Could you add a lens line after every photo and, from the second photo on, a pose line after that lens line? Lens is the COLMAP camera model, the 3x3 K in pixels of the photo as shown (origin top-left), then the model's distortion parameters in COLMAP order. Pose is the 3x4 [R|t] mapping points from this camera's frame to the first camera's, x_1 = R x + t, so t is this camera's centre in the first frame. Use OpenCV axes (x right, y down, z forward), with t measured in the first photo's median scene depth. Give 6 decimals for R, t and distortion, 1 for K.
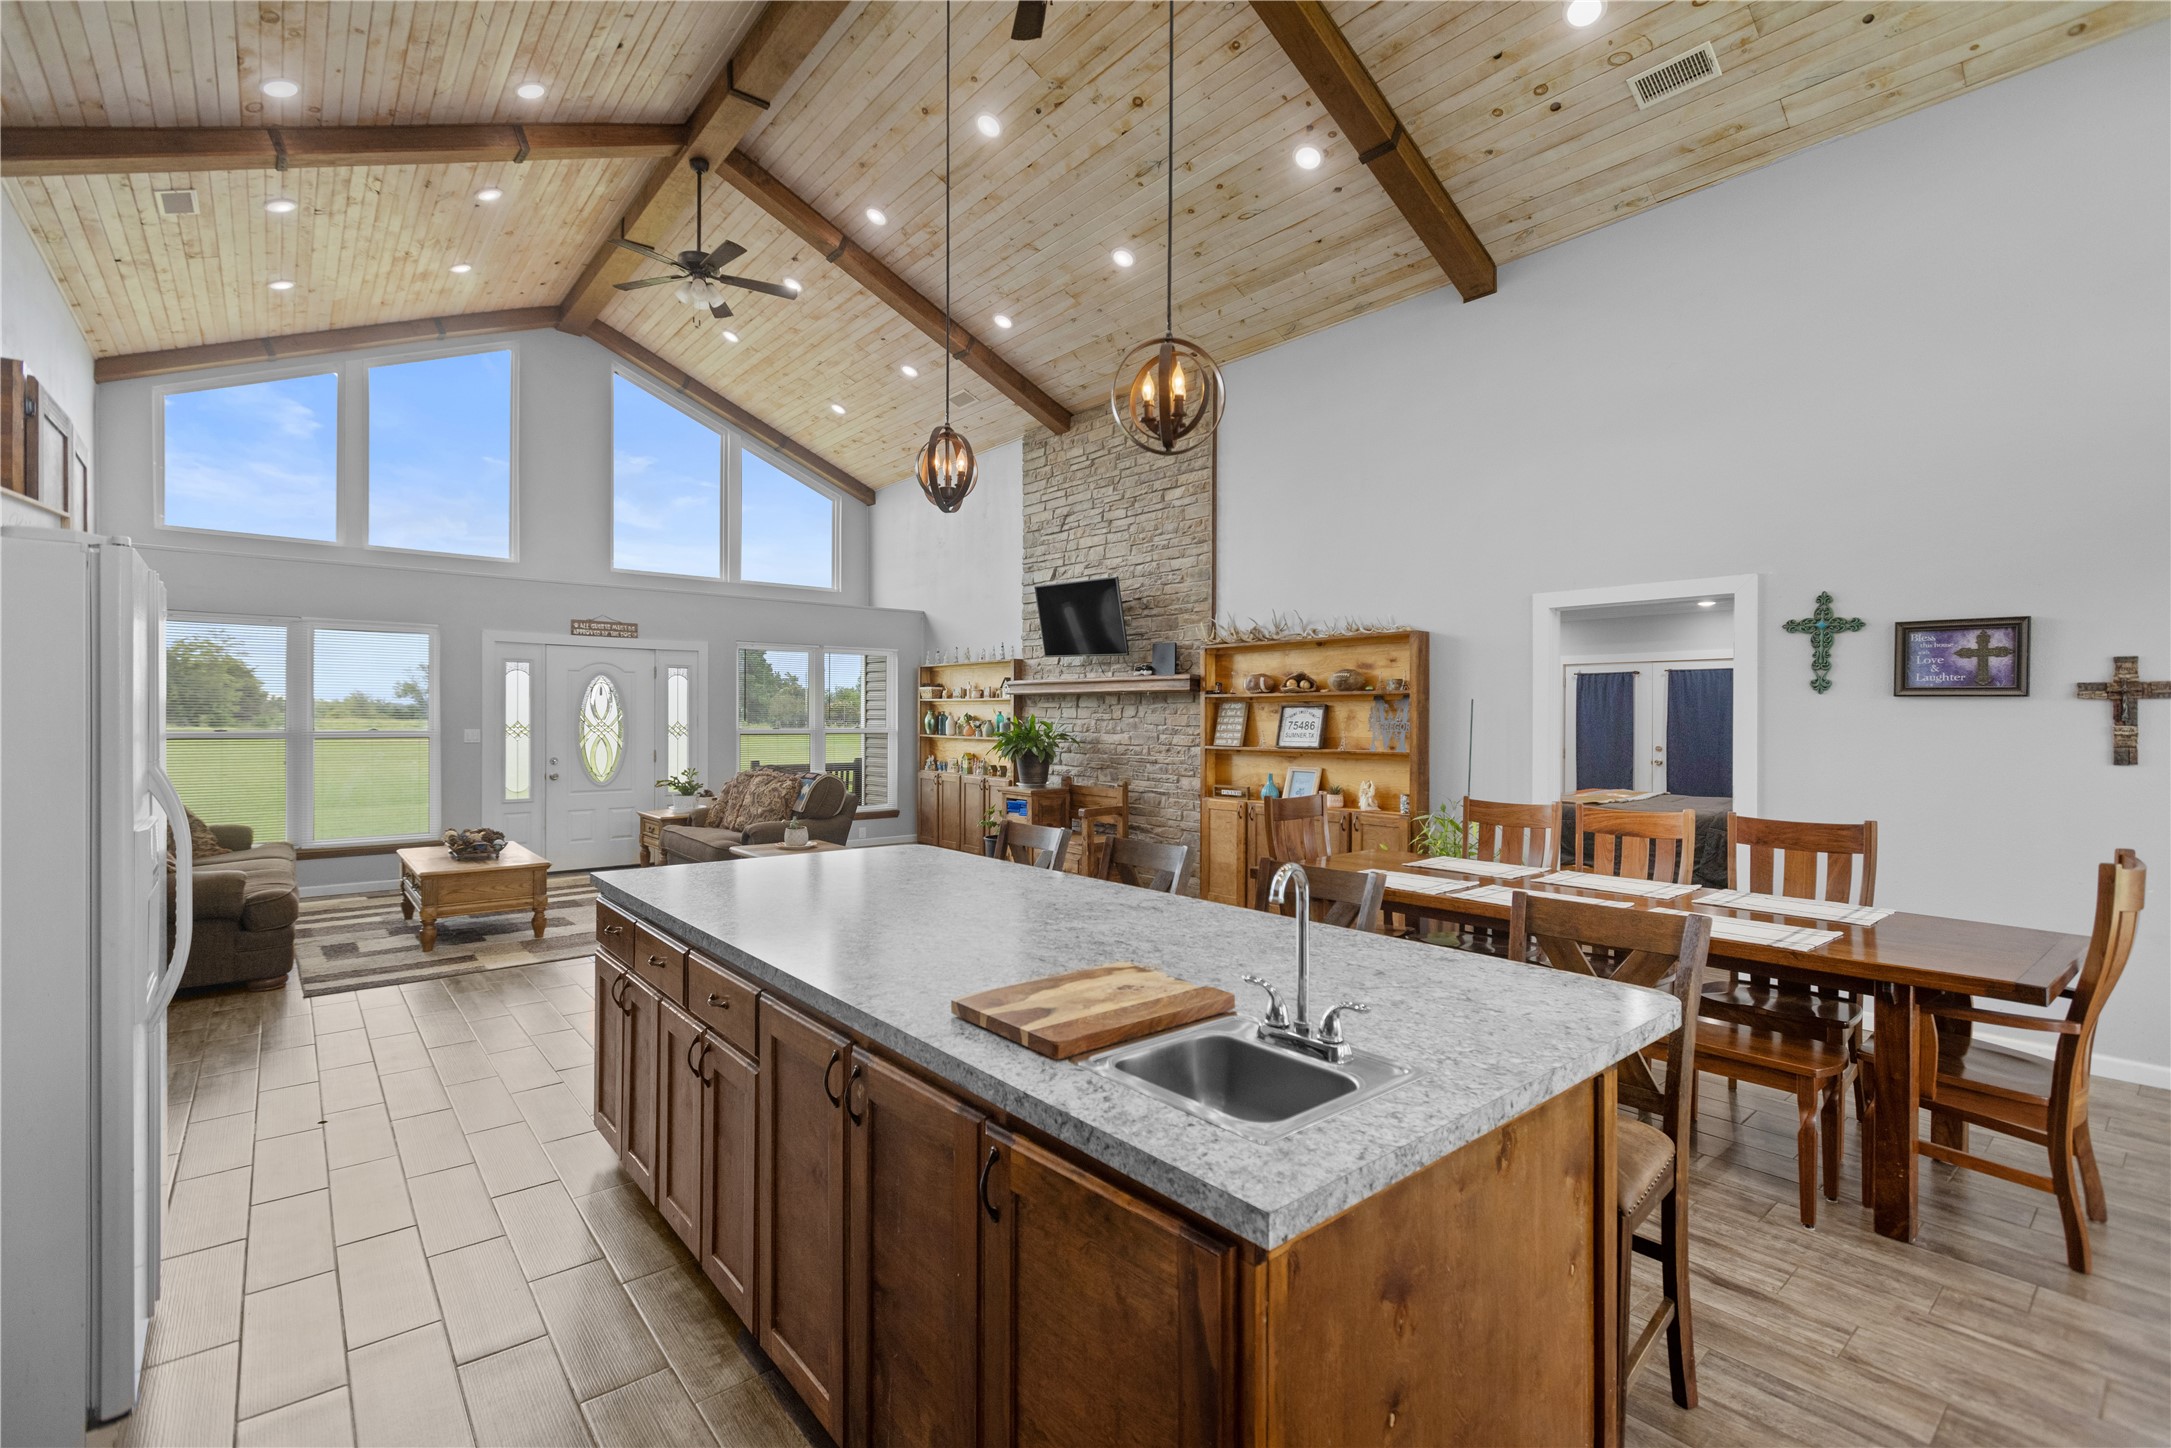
lens RADIAL K [[964.8, 0, 1080.7], [0, 964.8, 720.1], [0, 0, 1]] dist [-0.000241, 0.000846]
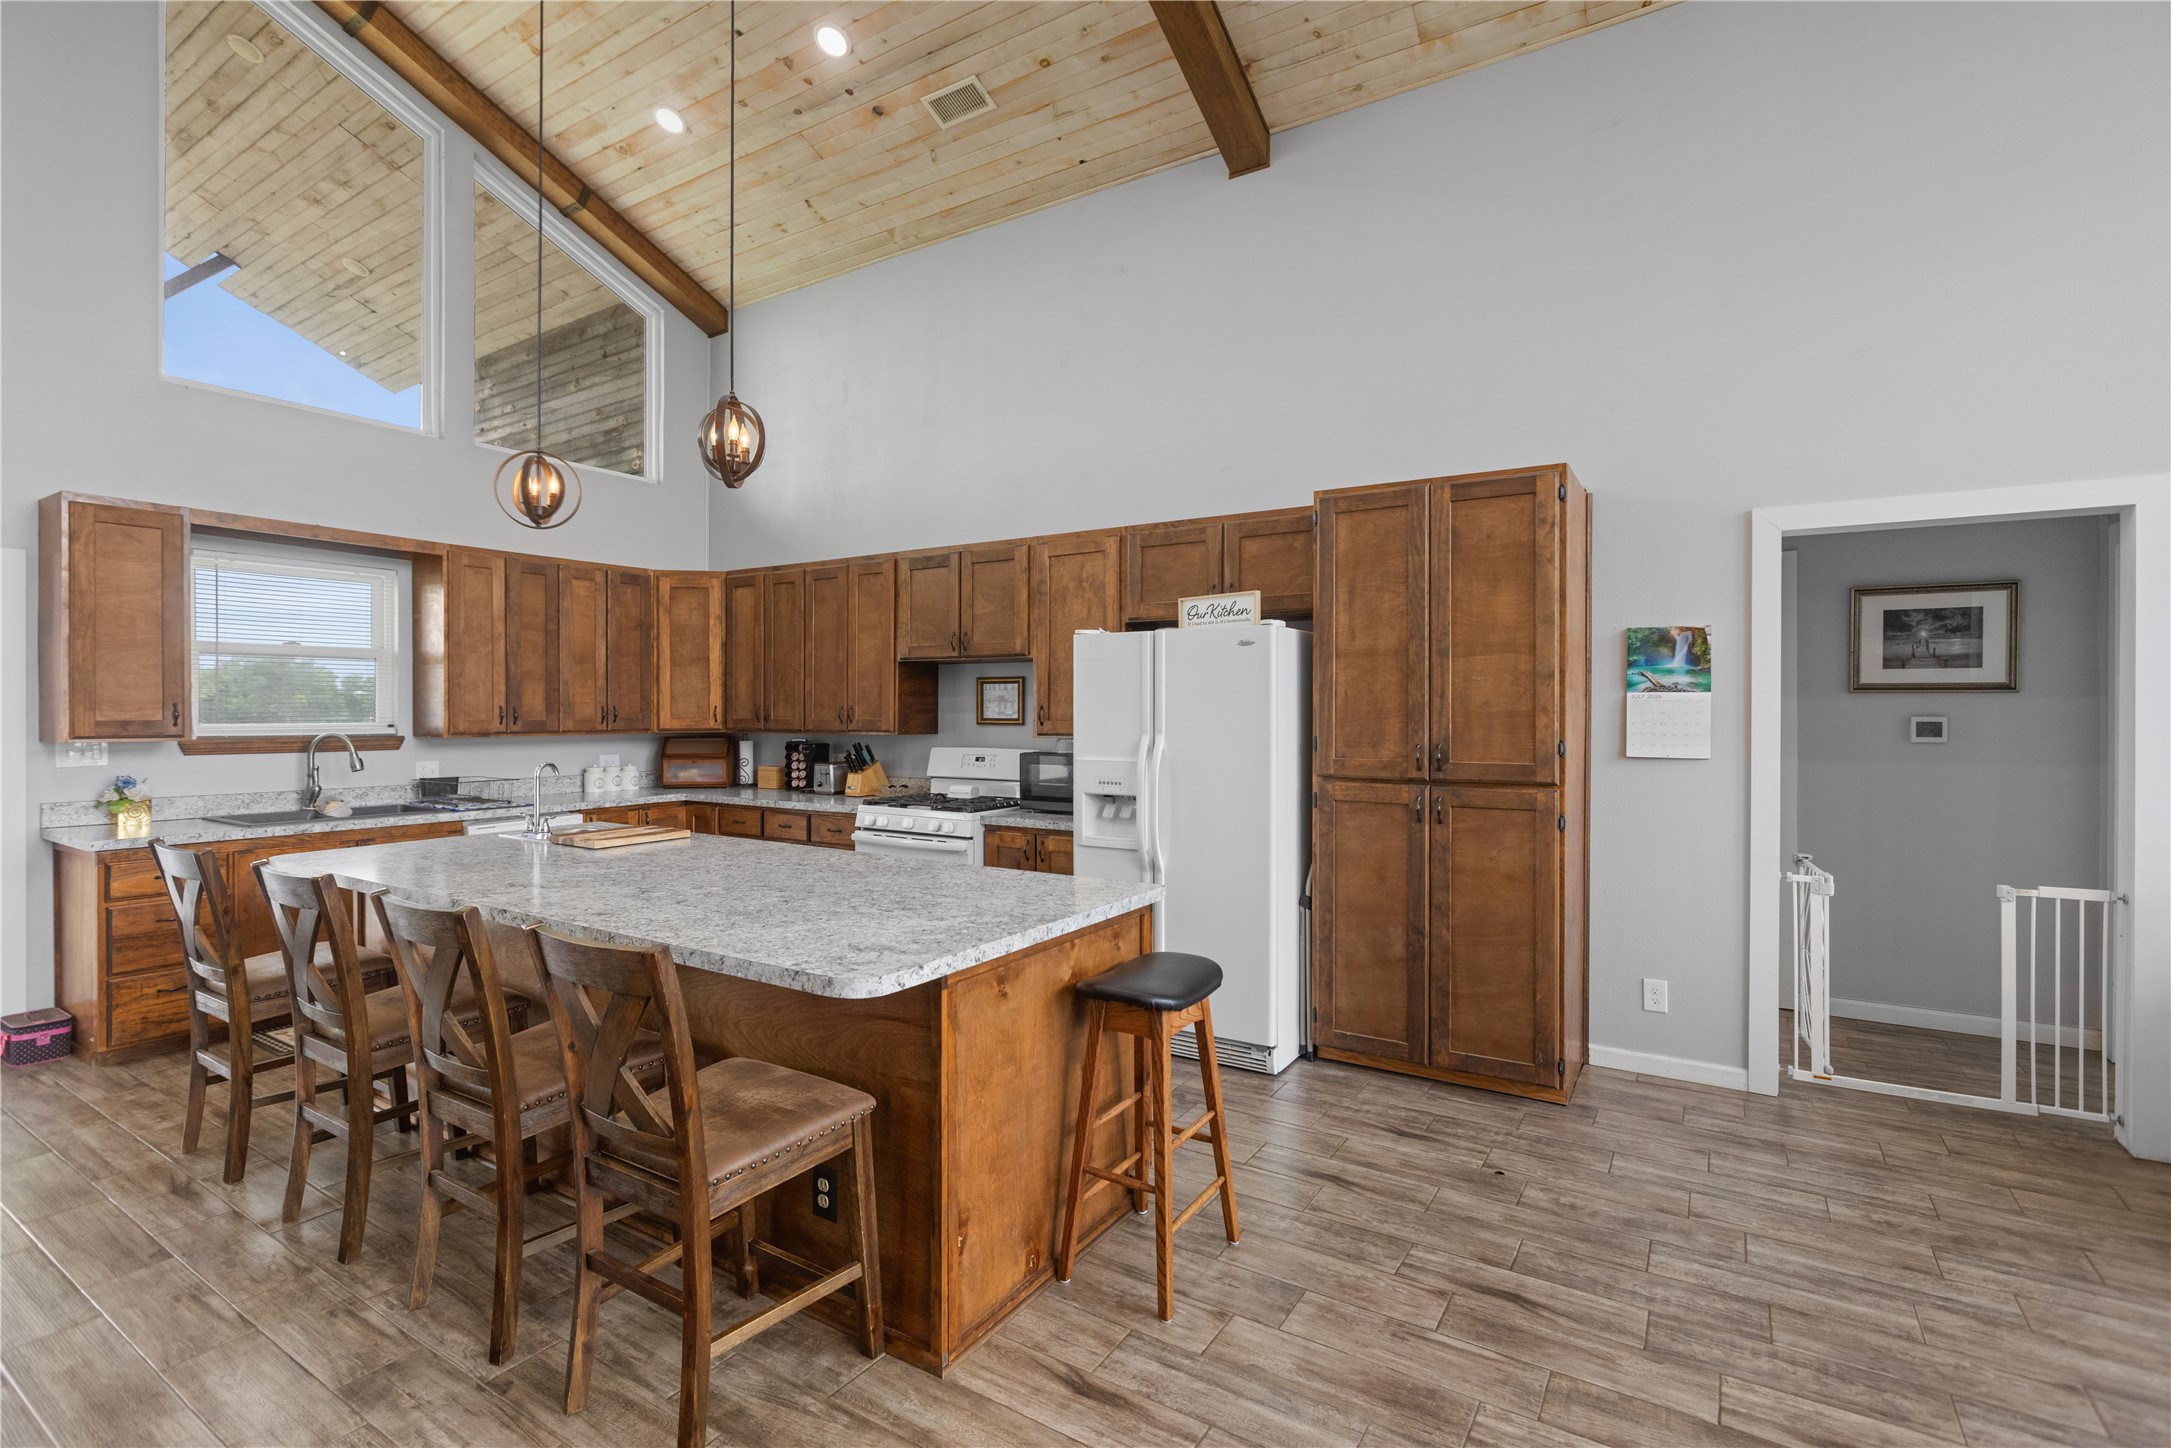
lens RADIAL K [[1008.6, 0, 1076.3], [0, 1008.6, 712.9], [0, 0, 1]] dist [-0.002526, 0.000313]
pose [[-0.953931, -0.004359, -0.299994, -0.061664], [-0.006706, 0.999954, 0.006795, -0.002843], [0.299950, 0.008494, -0.953917, 0.765911]]
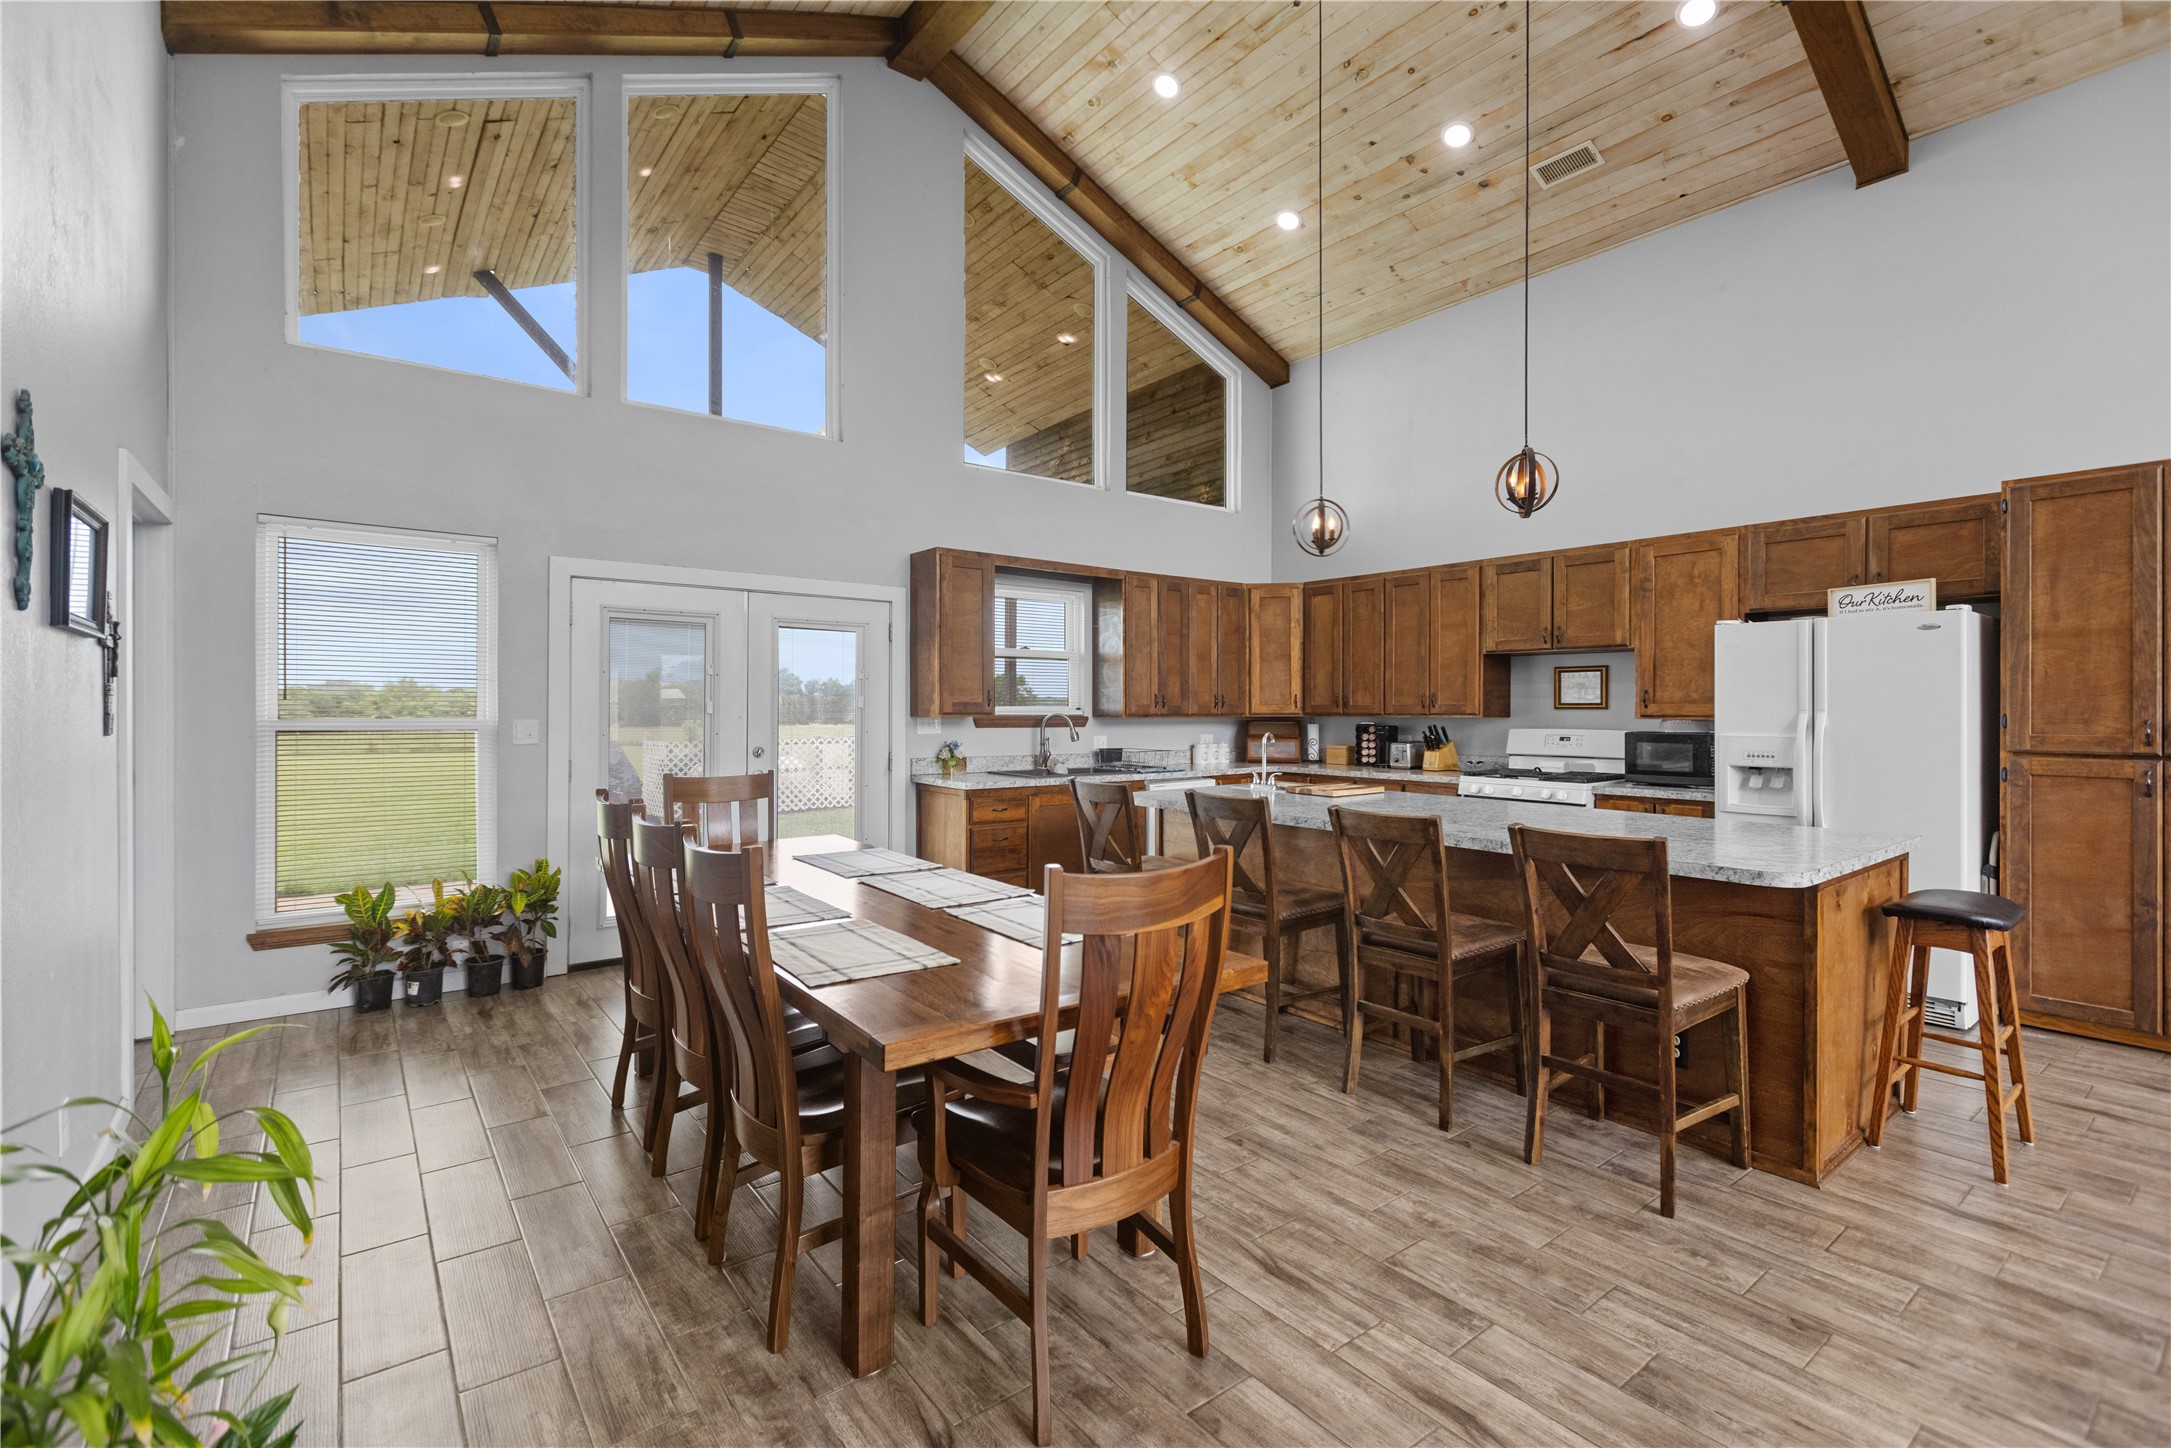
lens RADIAL K [[964.0, 0, 1083.4], [0, 964.0, 709.0], [0, 0, 1]] dist [0.002590, -0.000411]
pose [[-0.999242, -0.005164, 0.038580, 0.142690], [-0.004928, 0.999969, 0.006206, 0.008403], [-0.038611, 0.006011, -0.999236, 0.849441]]
